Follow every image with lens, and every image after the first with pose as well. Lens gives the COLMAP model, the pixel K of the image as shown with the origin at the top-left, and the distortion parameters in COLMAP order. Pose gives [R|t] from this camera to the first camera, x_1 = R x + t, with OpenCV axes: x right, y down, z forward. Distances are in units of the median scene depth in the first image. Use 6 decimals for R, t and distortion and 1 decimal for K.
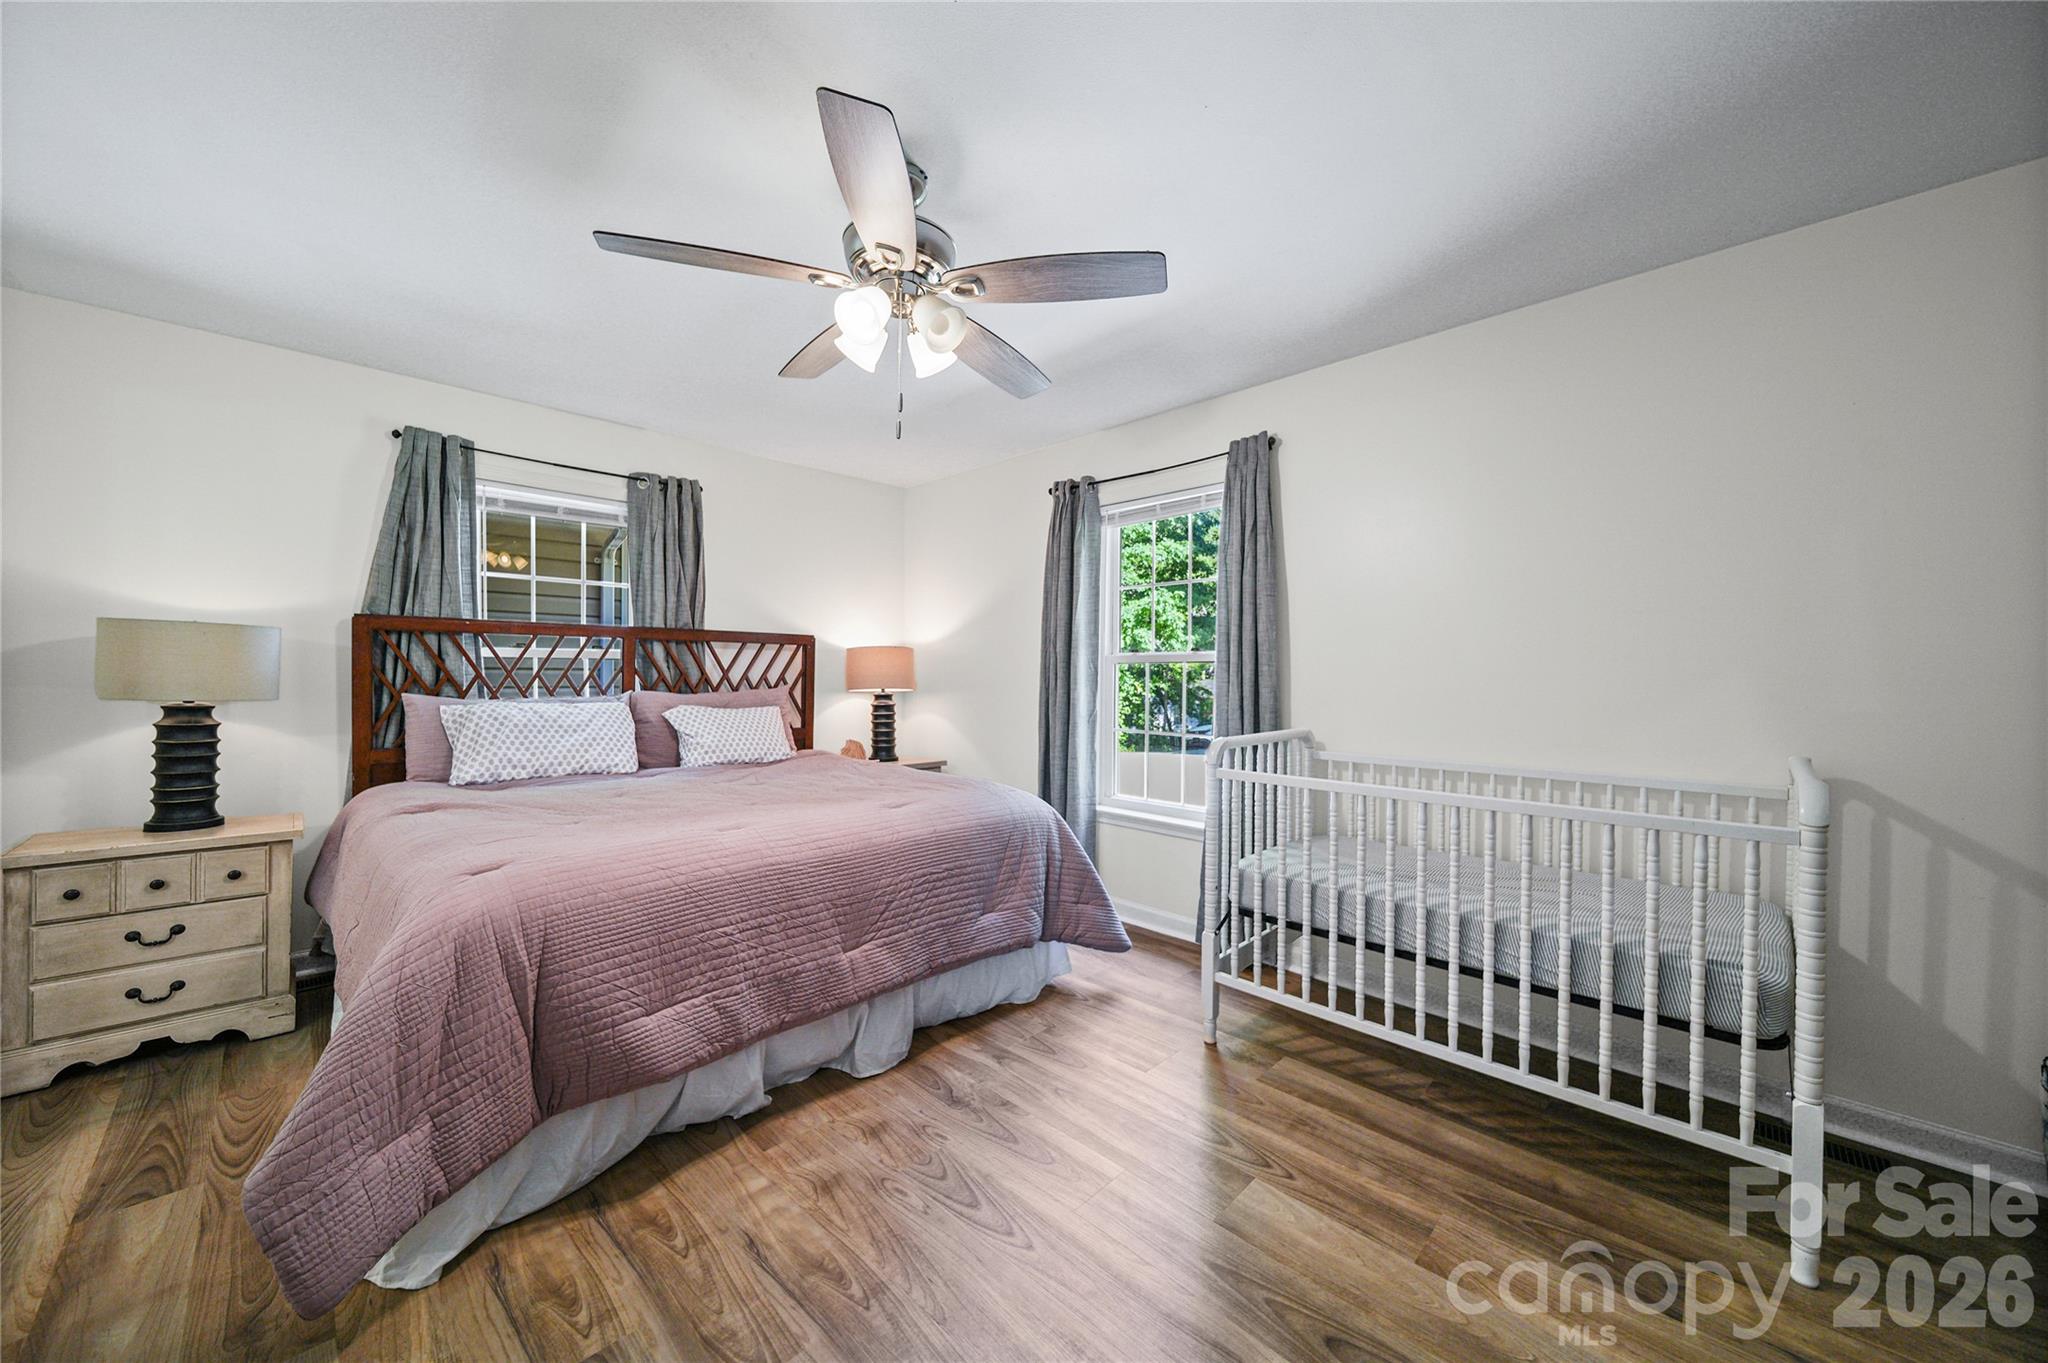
lens RADIAL K [[733.5, 0, 1039.3], [0, 733.5, 686.1], [0, 0, 1]] dist [-0.001899, -0.000280]
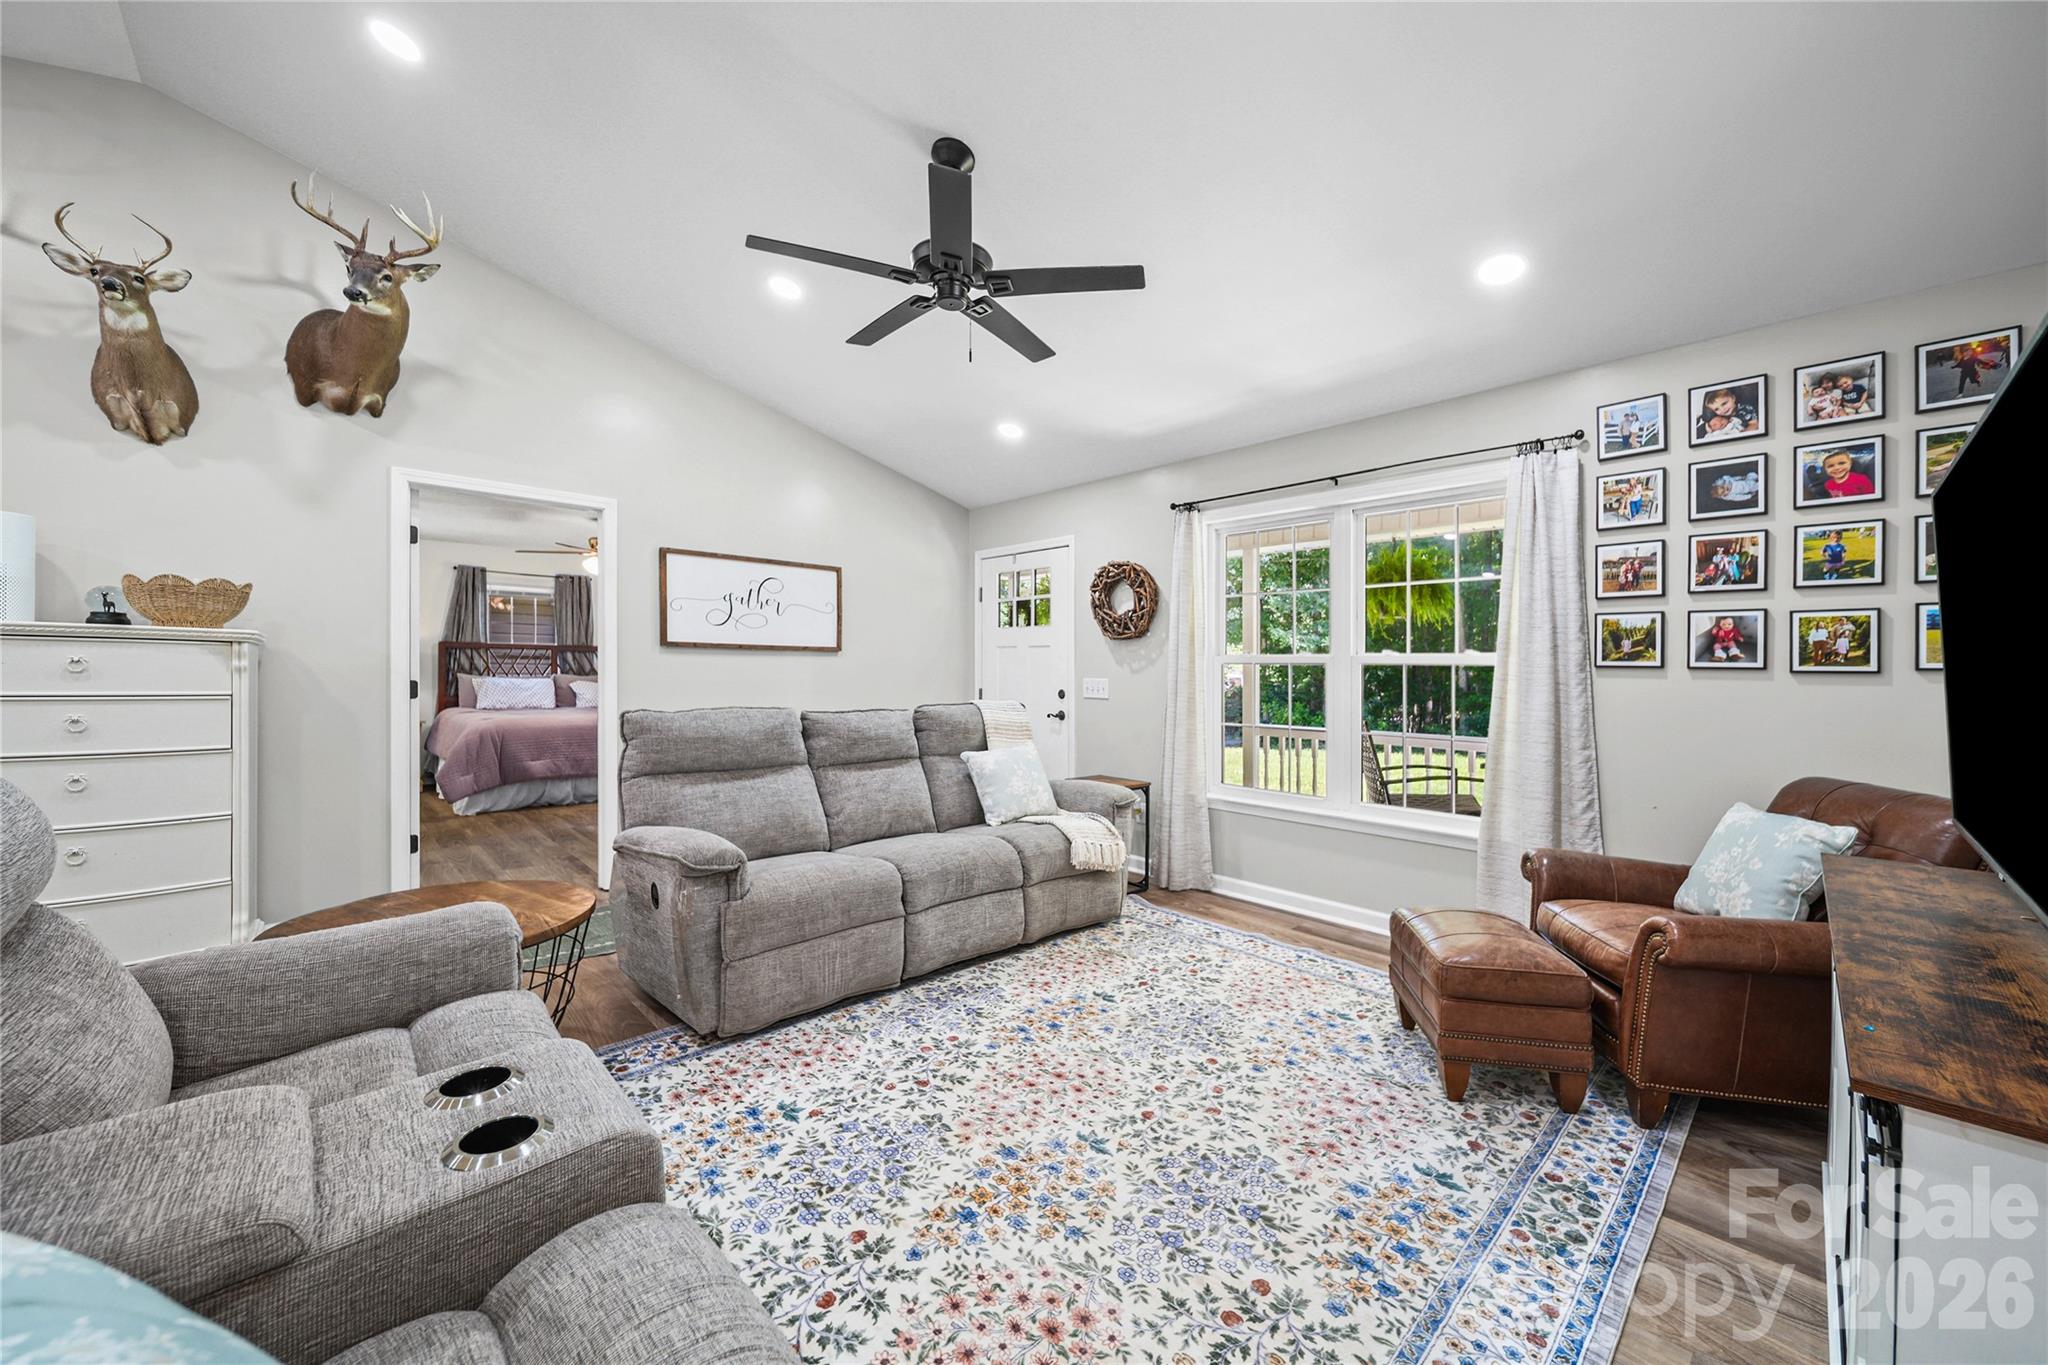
lens RADIAL K [[762.6, 0, 1042.7], [0, 762.6, 684.7], [0, 0, 1]] dist [-0.000066, -0.000072]
pose [[0.999551, 0.005859, -0.029377, 1.129675], [-0.005820, 0.999982, 0.001406, 0.031118], [0.029385, -0.001234, 0.999567, -1.448195]]
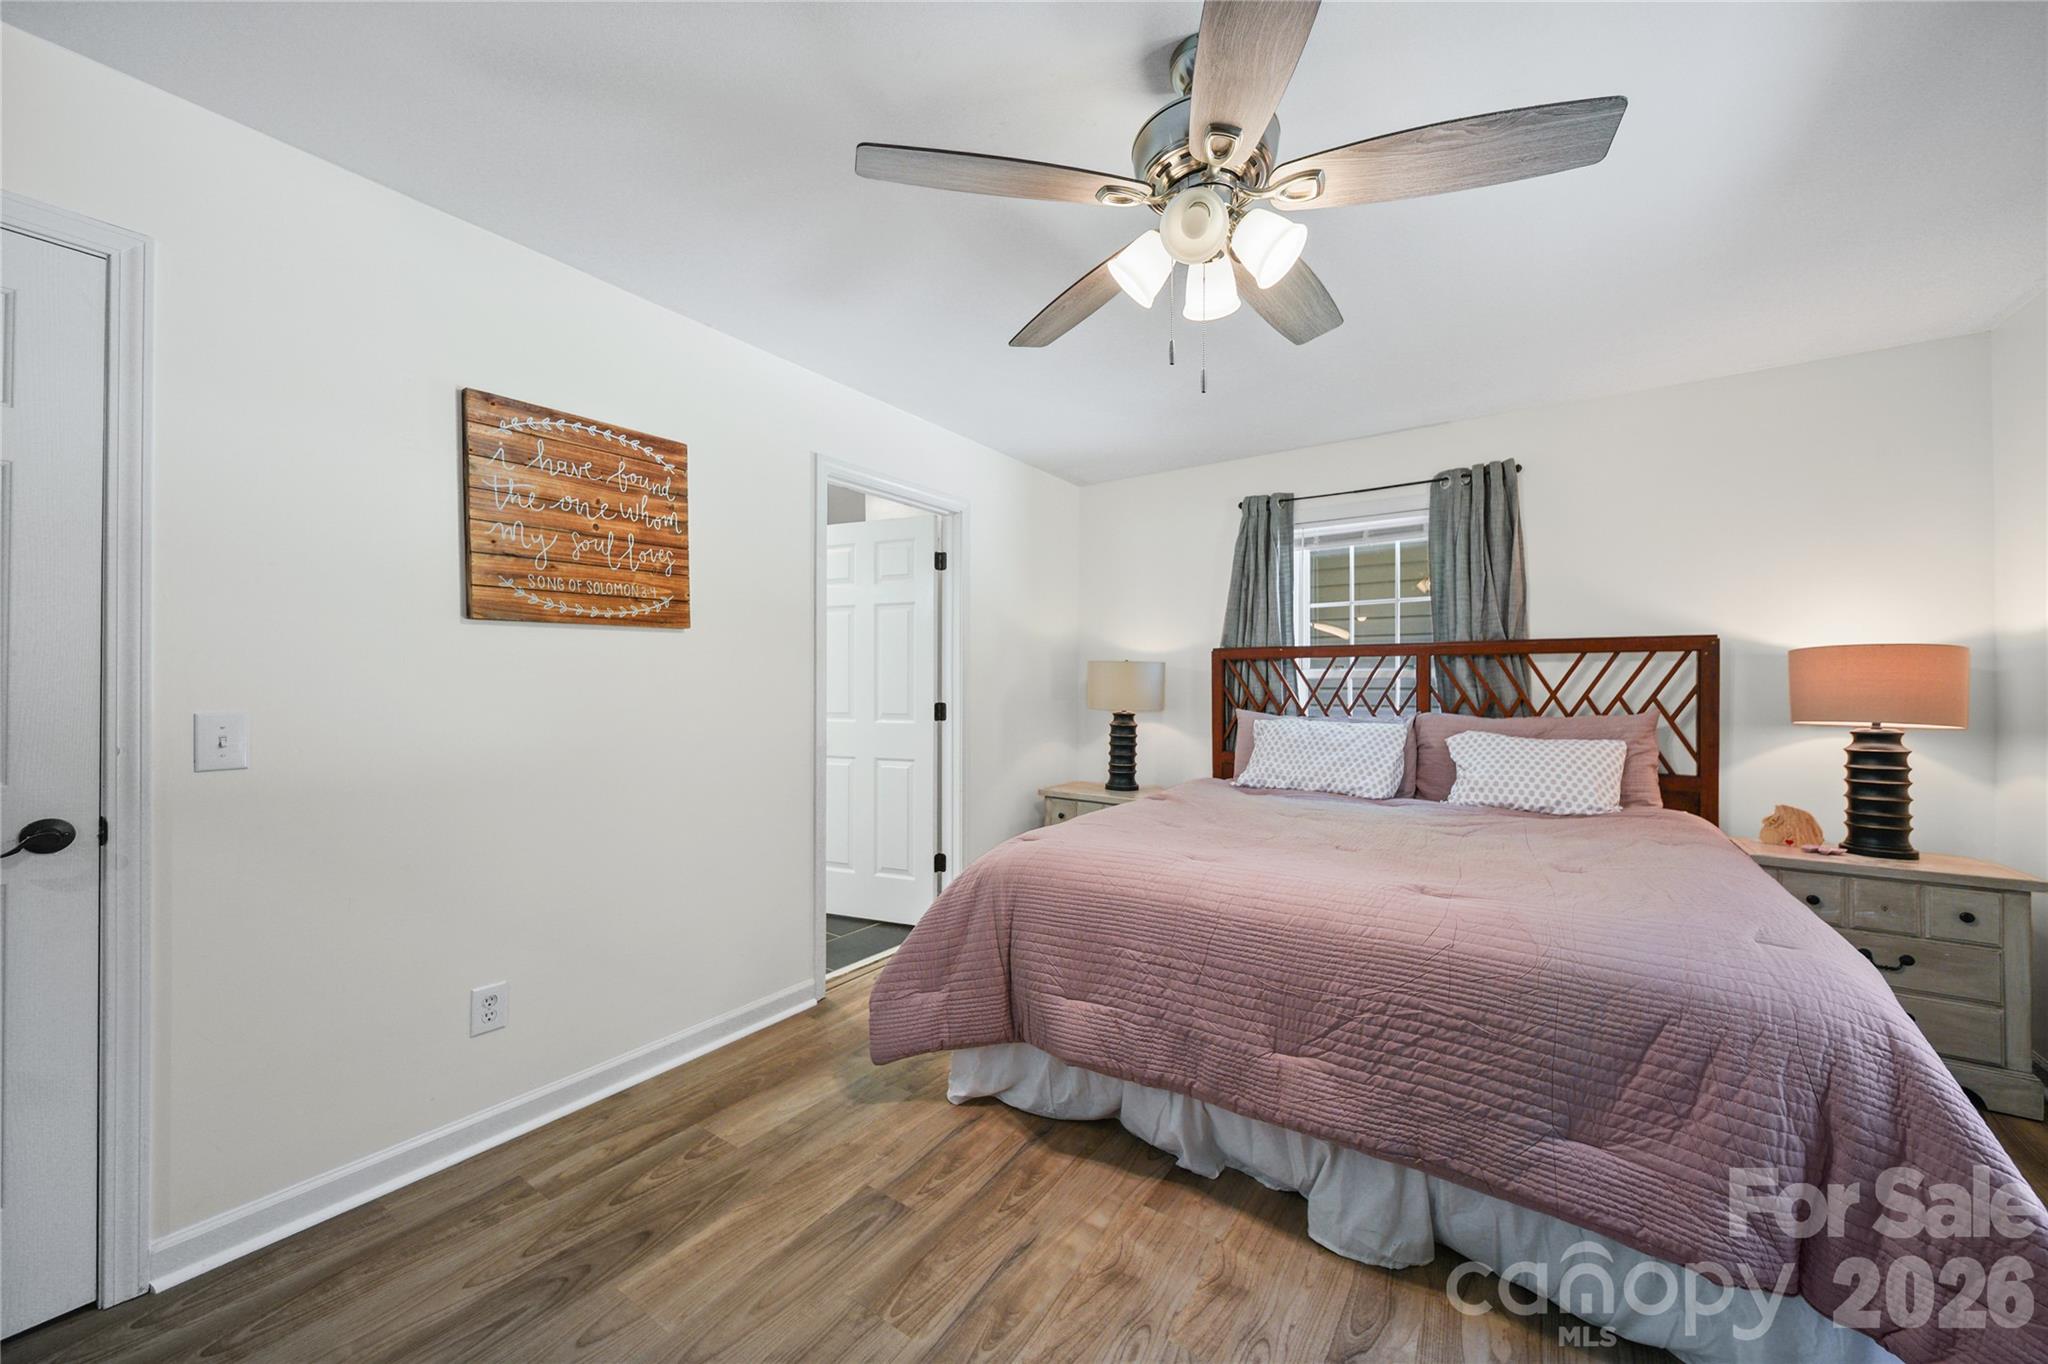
lens RADIAL K [[742.7, 0, 1028.4], [0, 742.7, 687.5], [0, 0, 1]] dist [-0.000003, -0.002304]
pose [[0.169010, -0.006484, -0.985593, 0.319856], [-0.017773, 0.999796, -0.009625, -0.008237], [0.985454, 0.019143, 0.168860, 0.406363]]
